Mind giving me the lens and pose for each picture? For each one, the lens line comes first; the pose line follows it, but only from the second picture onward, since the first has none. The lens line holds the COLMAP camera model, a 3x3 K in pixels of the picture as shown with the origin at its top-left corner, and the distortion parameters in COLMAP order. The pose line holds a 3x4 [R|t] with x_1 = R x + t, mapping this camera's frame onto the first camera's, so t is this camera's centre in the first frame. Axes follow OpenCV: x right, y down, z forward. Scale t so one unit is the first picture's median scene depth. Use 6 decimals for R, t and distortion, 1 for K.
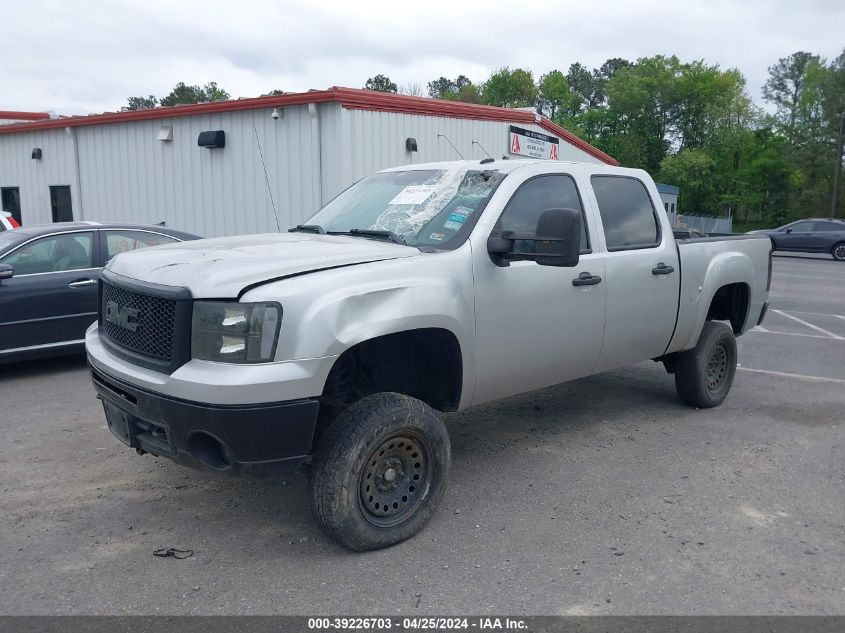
lens RADIAL K [[631.8, 0, 422.5], [0, 631.8, 316.5], [0, 0, 1]] dist [0.003426, 0.000023]
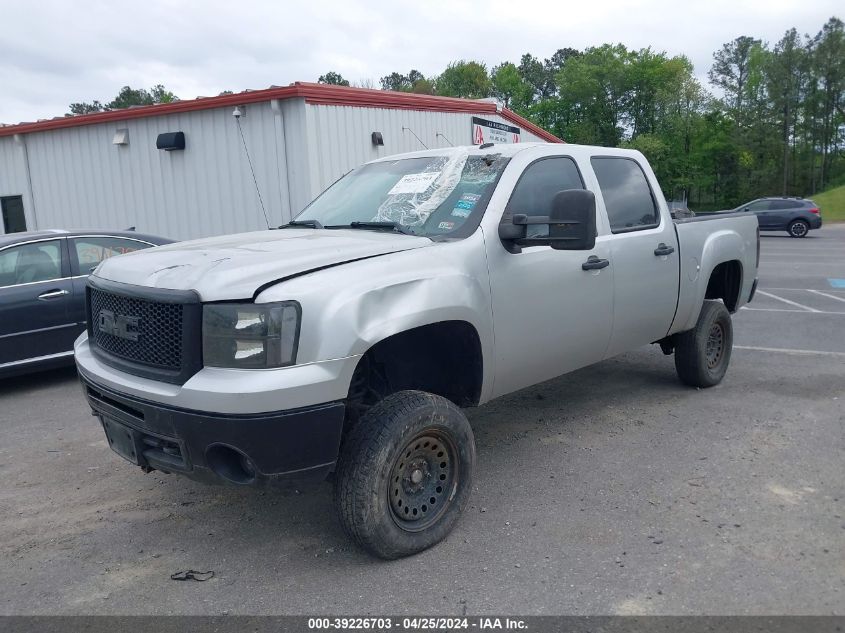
lens RADIAL K [[631.8, 0, 422.5], [0, 631.8, 316.5], [0, 0, 1]] dist [0.003426, 0.000023]
pose [[0.997179, -0.052282, 0.053856, -0.068263], [0.051898, 0.998616, 0.008492, 0.001626], [-0.054226, -0.005673, 0.998513, 0.041229]]
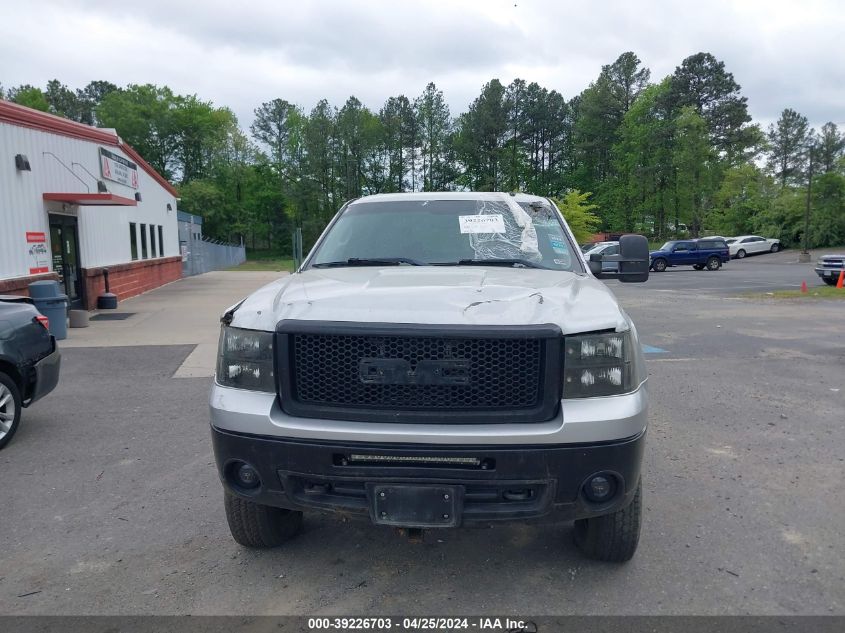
lens RADIAL K [[641.8, 0, 421.8], [0, 641.8, 329.1], [0, 0, 1]] dist [-0.027105, -0.000959]
pose [[0.745359, -0.105228, 0.658306, -0.896990], [0.123545, 0.992163, 0.018711, -0.063814], [-0.655115, 0.067384, 0.752518, 0.331334]]
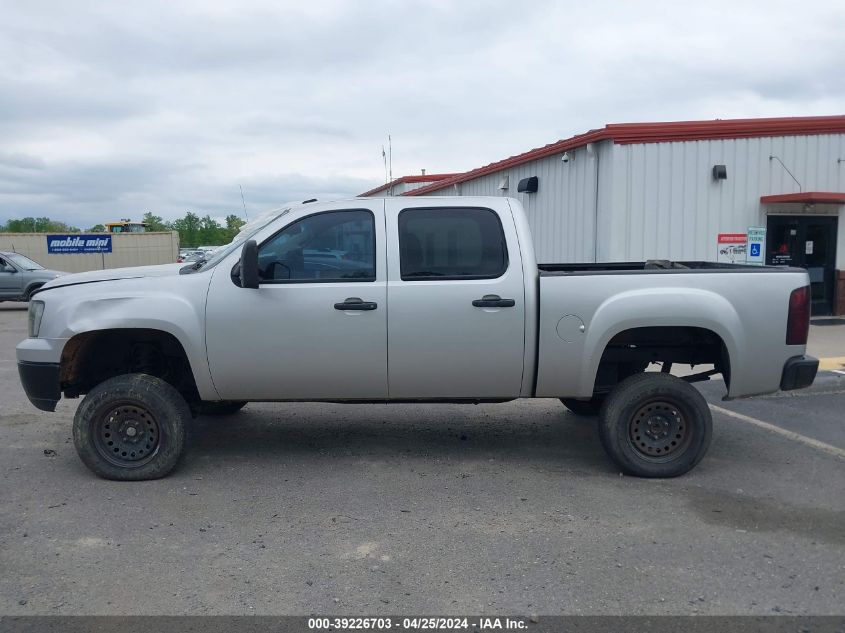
lens RADIAL K [[605.4, 0, 423.0], [0, 605.4, 336.5], [0, 0, 1]] dist [-0.006734, -0.002077]
pose [[0.765616, 0.078020, -0.638549, 1.078206], [-0.092256, 0.995674, 0.011040, -0.029036], [0.636648, 0.050458, 0.769502, 0.309078]]
